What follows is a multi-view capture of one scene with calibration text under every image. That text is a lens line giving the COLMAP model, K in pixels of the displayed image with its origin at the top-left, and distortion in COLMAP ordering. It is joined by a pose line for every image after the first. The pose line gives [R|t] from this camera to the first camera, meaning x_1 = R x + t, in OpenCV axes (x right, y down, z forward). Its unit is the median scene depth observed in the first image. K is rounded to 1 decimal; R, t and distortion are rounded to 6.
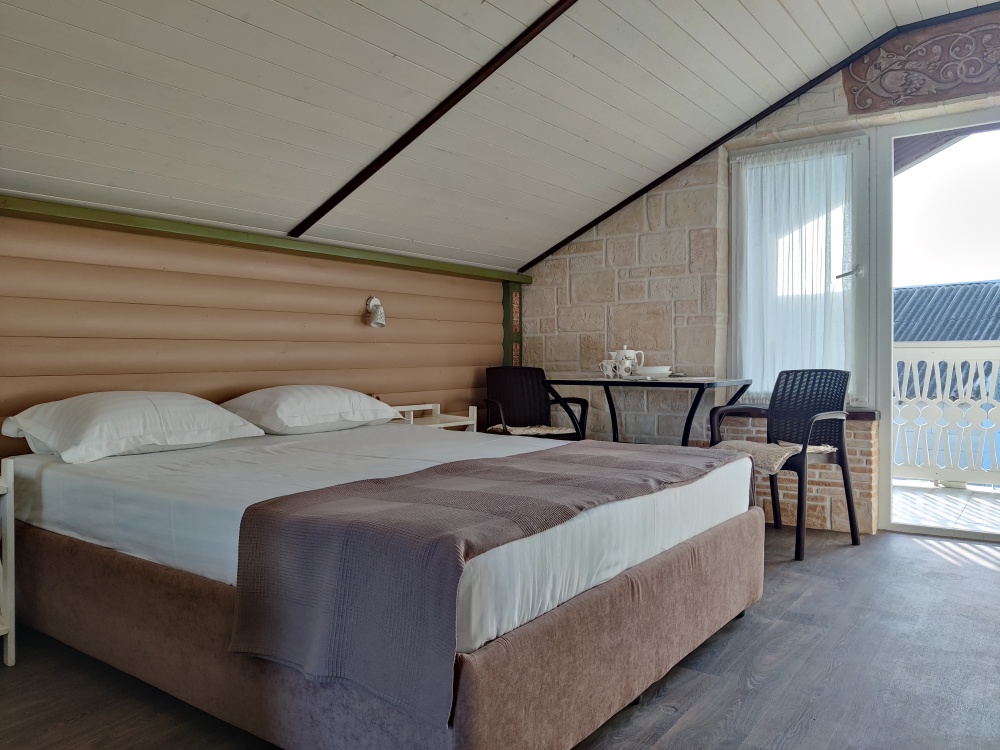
lens RADIAL K [[770.9, 0, 500.9], [0, 770.9, 372.3], [0, 0, 1]] dist [0.031640, -0.025632]
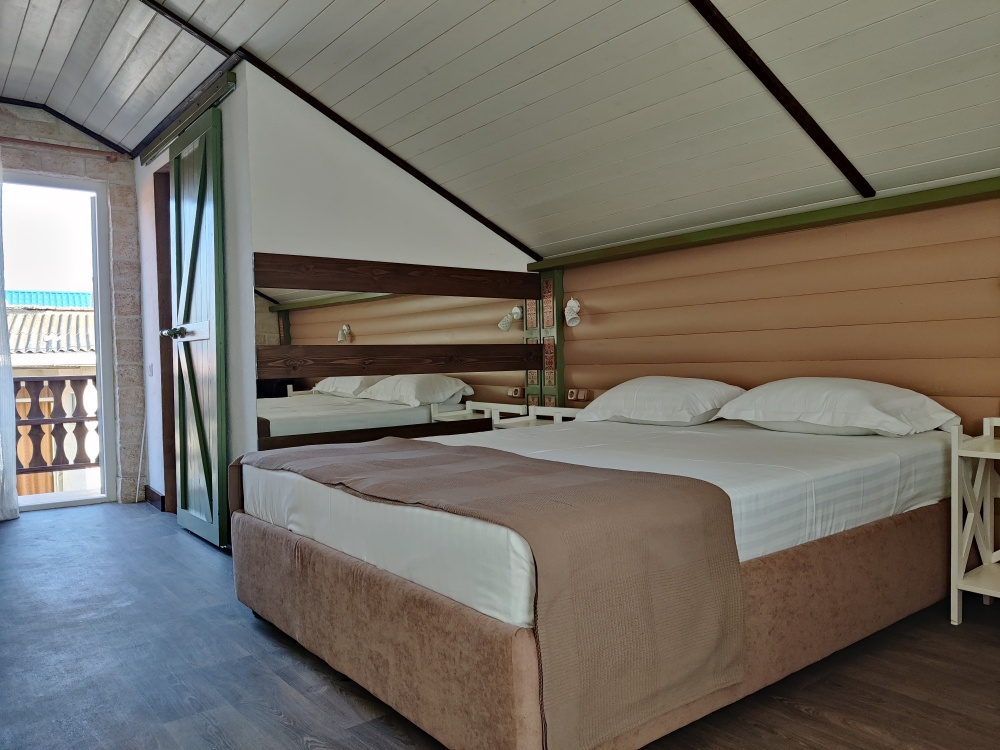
lens RADIAL K [[770.9, 0, 501.6], [0, 770.9, 376.1], [0, 0, 1]] dist [0.031640, -0.025632]
pose [[-0.297003, 0.028300, -0.954457, 1.029038], [0.004421, 0.999591, 0.028263, -0.017516], [0.954866, 0.004174, -0.297007, 1.408299]]
